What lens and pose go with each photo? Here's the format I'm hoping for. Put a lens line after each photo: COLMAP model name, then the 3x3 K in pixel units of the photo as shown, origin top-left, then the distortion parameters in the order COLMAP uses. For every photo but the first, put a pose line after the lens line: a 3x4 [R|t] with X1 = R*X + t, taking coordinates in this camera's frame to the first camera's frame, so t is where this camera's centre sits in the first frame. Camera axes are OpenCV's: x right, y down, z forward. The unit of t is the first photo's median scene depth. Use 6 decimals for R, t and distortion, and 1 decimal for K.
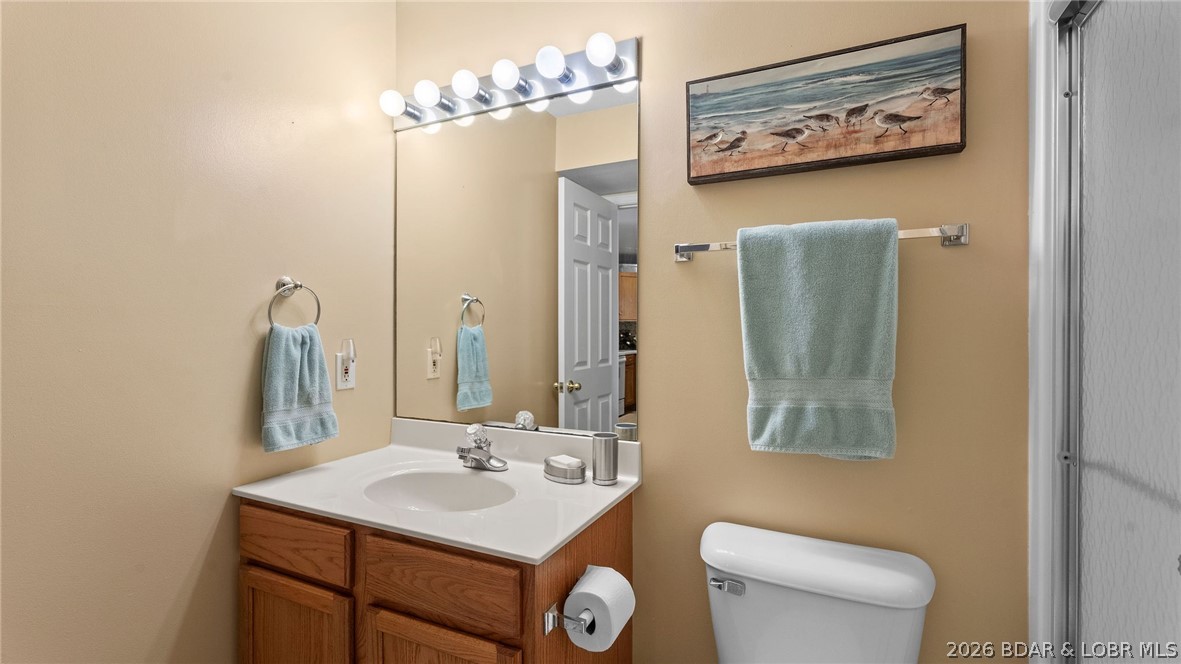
lens RADIAL K [[520.2, 0, 588.6], [0, 520.2, 331.6], [0, 0, 1]] dist [-0.000766, 0.000415]
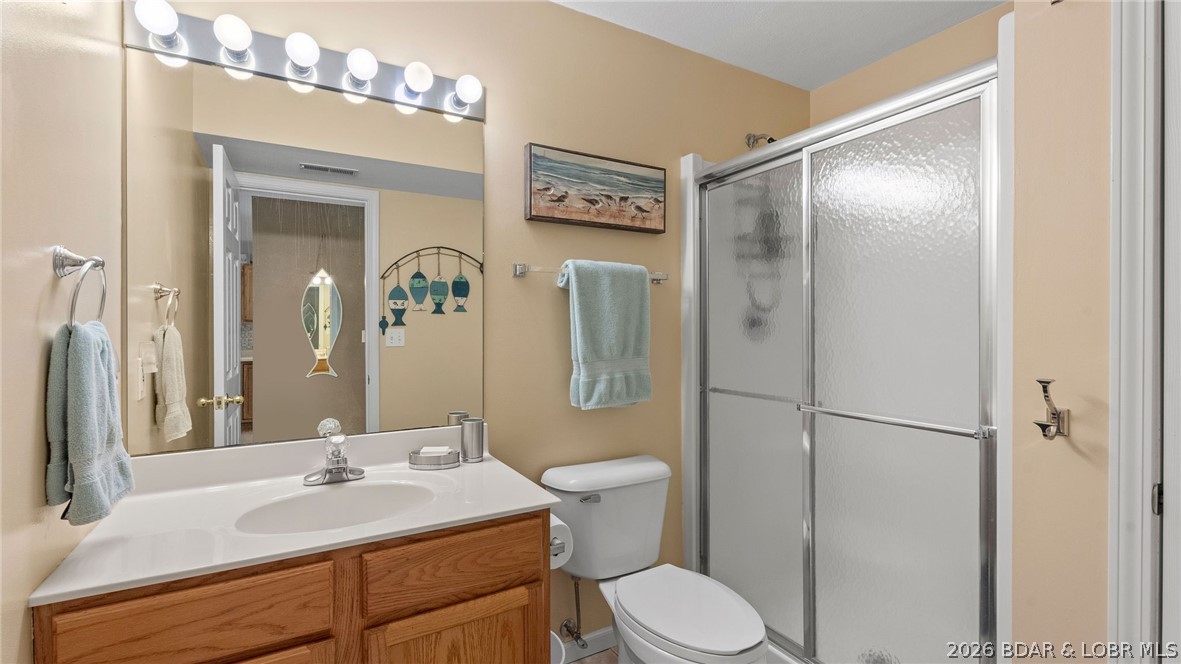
lens RADIAL K [[520.2, 0, 593.5], [0, 520.2, 331.8], [0, 0, 1]] dist [-0.000766, 0.000415]
pose [[0.555508, -0.005008, 0.831496, -0.900164], [0.008425, 0.999964, 0.000394, 0.003455], [-0.831469, 0.006786, 0.555530, 0.145381]]
